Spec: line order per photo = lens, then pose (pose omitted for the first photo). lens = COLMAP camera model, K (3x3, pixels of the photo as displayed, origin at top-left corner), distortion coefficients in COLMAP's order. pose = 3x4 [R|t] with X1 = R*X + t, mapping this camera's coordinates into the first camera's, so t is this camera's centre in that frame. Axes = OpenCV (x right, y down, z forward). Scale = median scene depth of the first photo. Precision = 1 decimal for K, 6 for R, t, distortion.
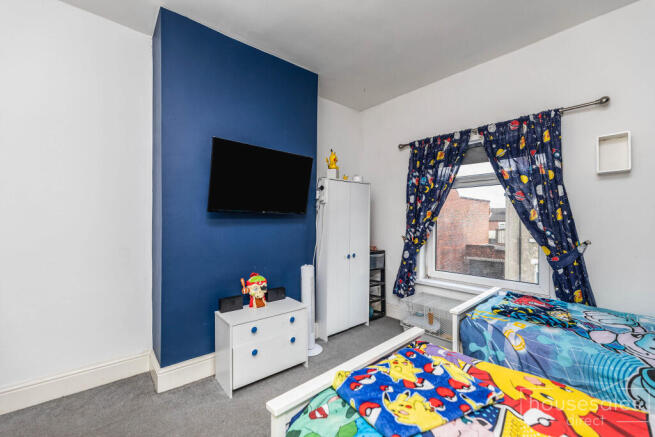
lens RADIAL K [[277.1, 0, 323.7], [0, 277.1, 220.9], [0, 0, 1]] dist [0.000325, -0.000055]
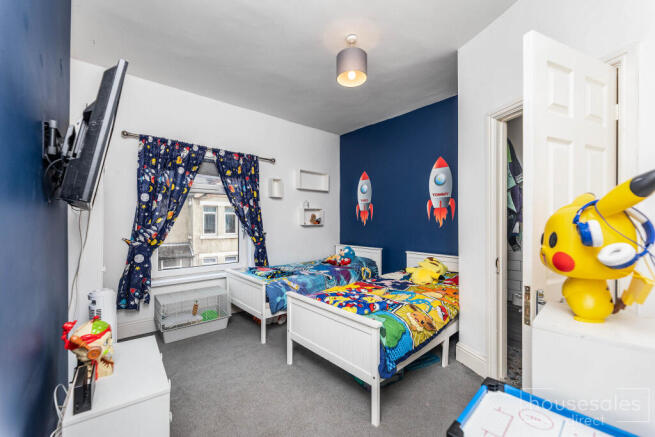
lens RADIAL K [[277.1, 0, 323.7], [0, 277.1, 220.9], [0, 0, 1]] dist [0.000325, -0.000055]
pose [[-0.006342, 0.003916, 0.999972, -0.686856], [-0.003295, 0.999987, -0.003937, 0.001000], [-0.999974, -0.003320, -0.006329, 0.471706]]
